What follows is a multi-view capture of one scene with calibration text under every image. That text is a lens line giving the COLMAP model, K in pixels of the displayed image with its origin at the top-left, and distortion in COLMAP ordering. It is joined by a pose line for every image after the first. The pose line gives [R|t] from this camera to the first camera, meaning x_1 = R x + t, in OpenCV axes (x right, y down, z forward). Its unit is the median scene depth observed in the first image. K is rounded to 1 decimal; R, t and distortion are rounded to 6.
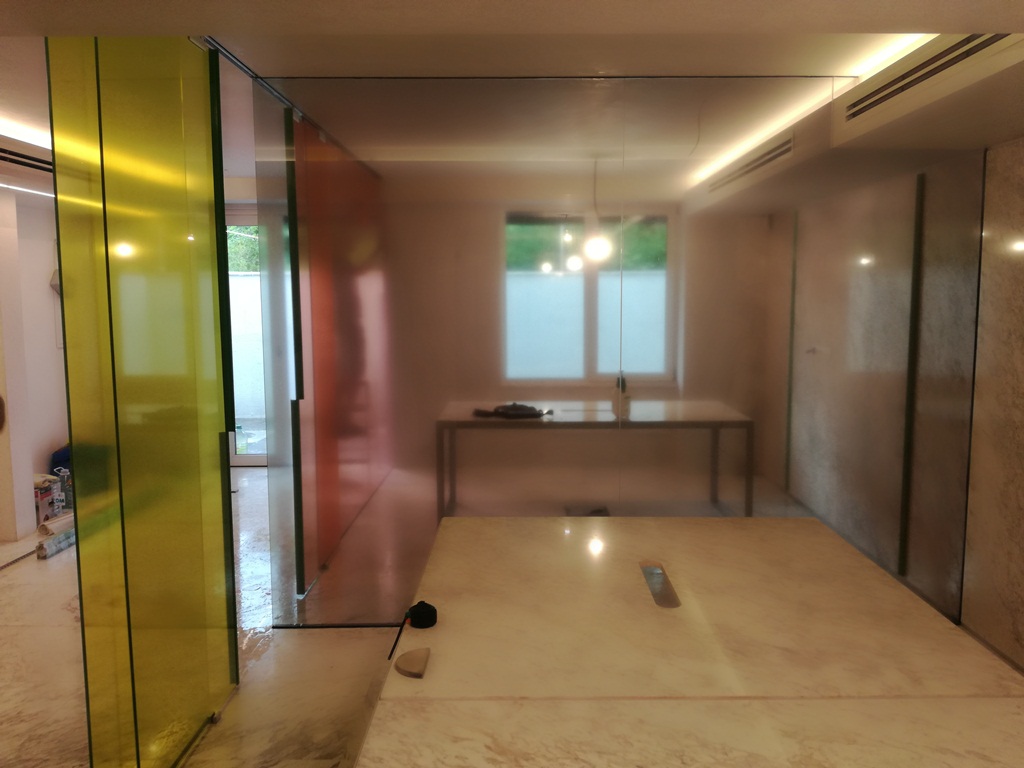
lens RADIAL K [[847.6, 0, 516.3], [0, 847.6, 383.9], [0, 0, 1]] dist [0.069019, -0.112291]
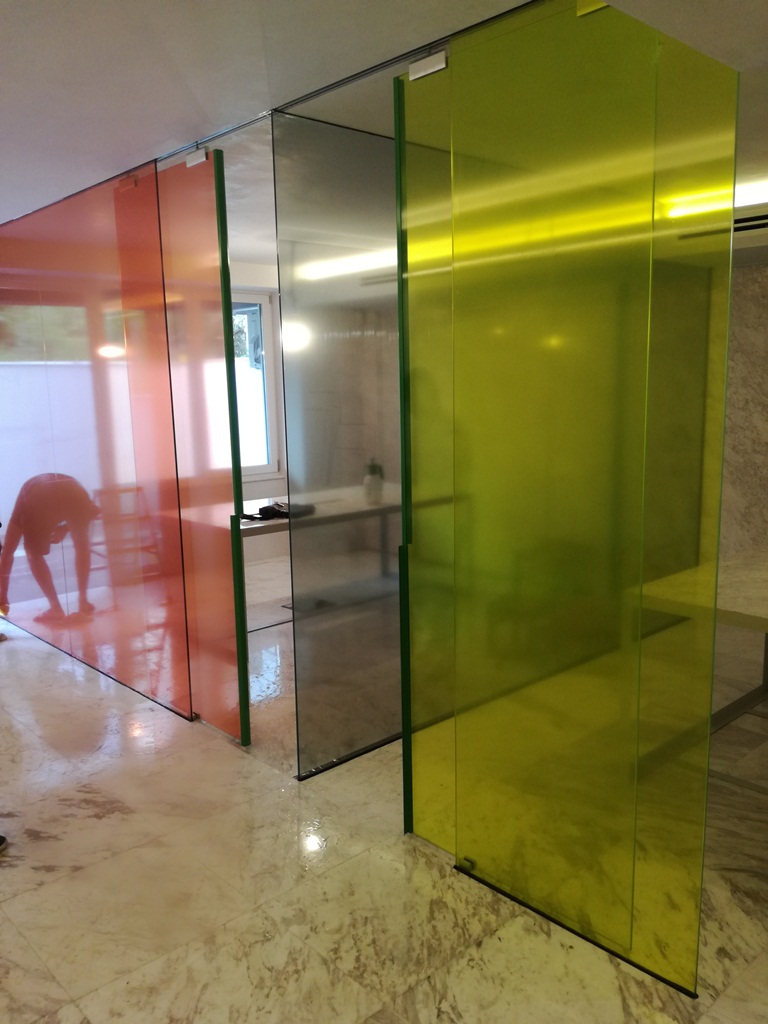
lens RADIAL K [[847.6, 0, 392.8], [0, 847.6, 515.1], [0, 0, 1]] dist [0.069019, -0.112291]
pose [[0.732622, -0.121119, 0.669772, -0.845133], [0.092387, 0.992628, 0.078447, -0.038718], [-0.674336, 0.004406, 0.738411, 0.350676]]
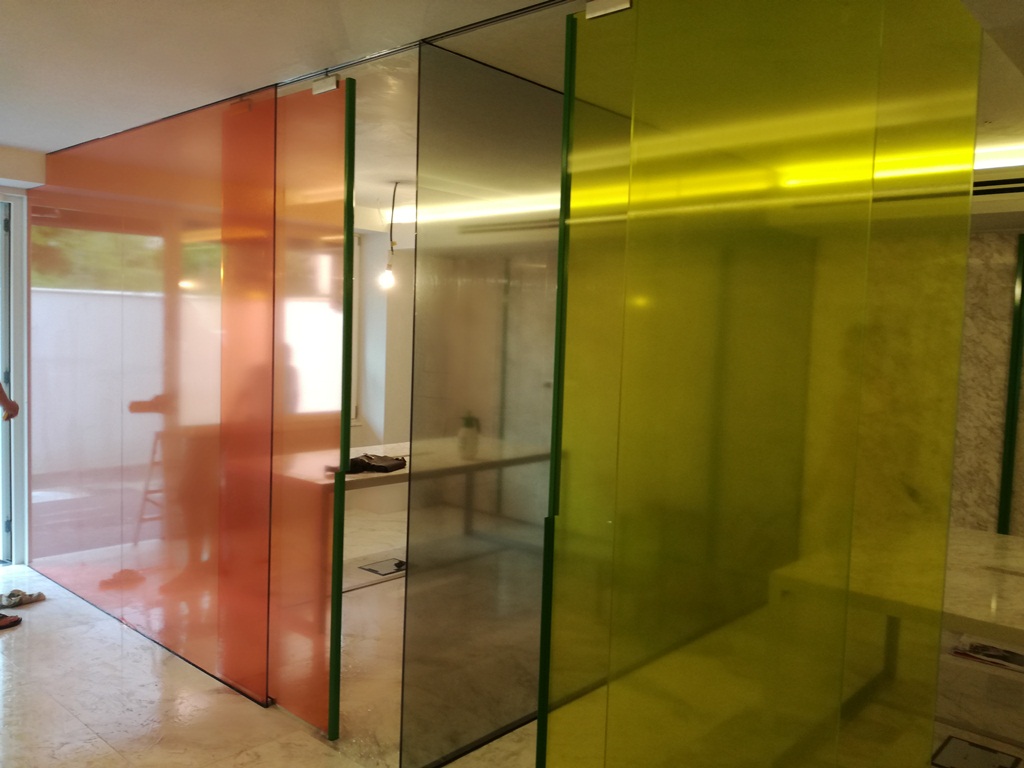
lens RADIAL K [[847.6, 0, 536.5], [0, 847.6, 375.7], [0, 0, 1]] dist [0.069019, -0.112291]
pose [[0.661211, -0.016476, 0.750019, -0.843330], [0.046410, 0.998742, -0.018974, -0.054215], [-0.748763, 0.047354, 0.661144, 0.487902]]
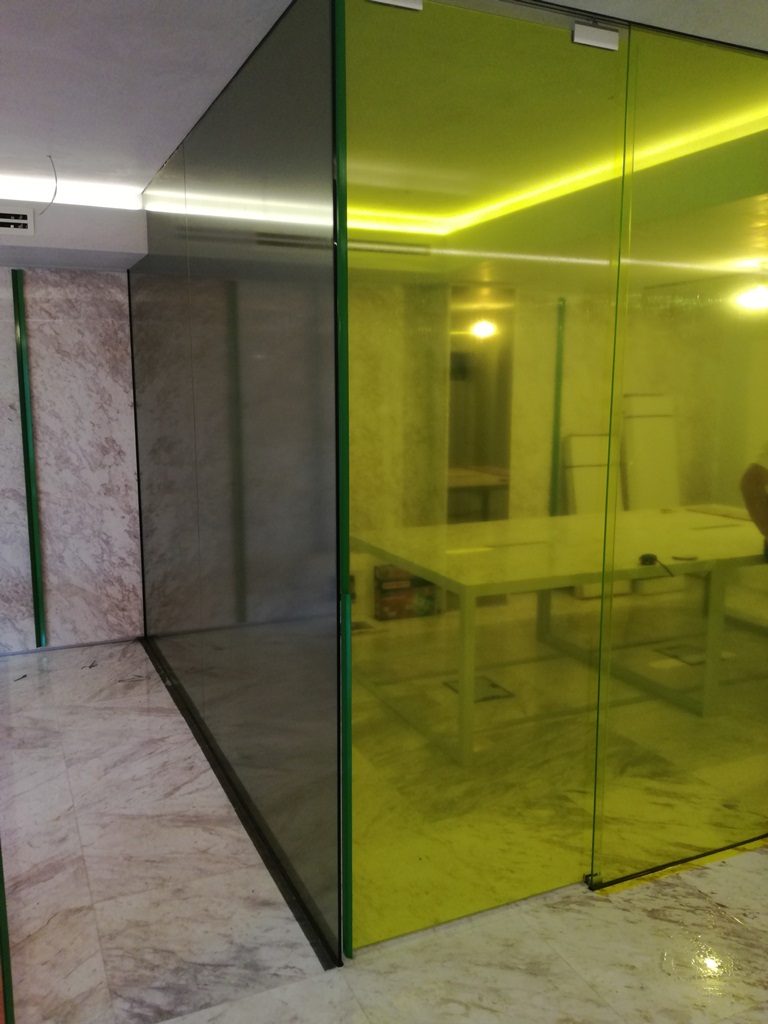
lens RADIAL K [[847.6, 0, 386.5], [0, 847.6, 517.3], [0, 0, 1]] dist [0.069019, -0.112291]
pose [[-0.419867, -0.138700, 0.896925, -0.869910], [0.097448, 0.975651, 0.196491, -0.134300], [-0.902339, 0.169904, -0.396128, 1.288660]]
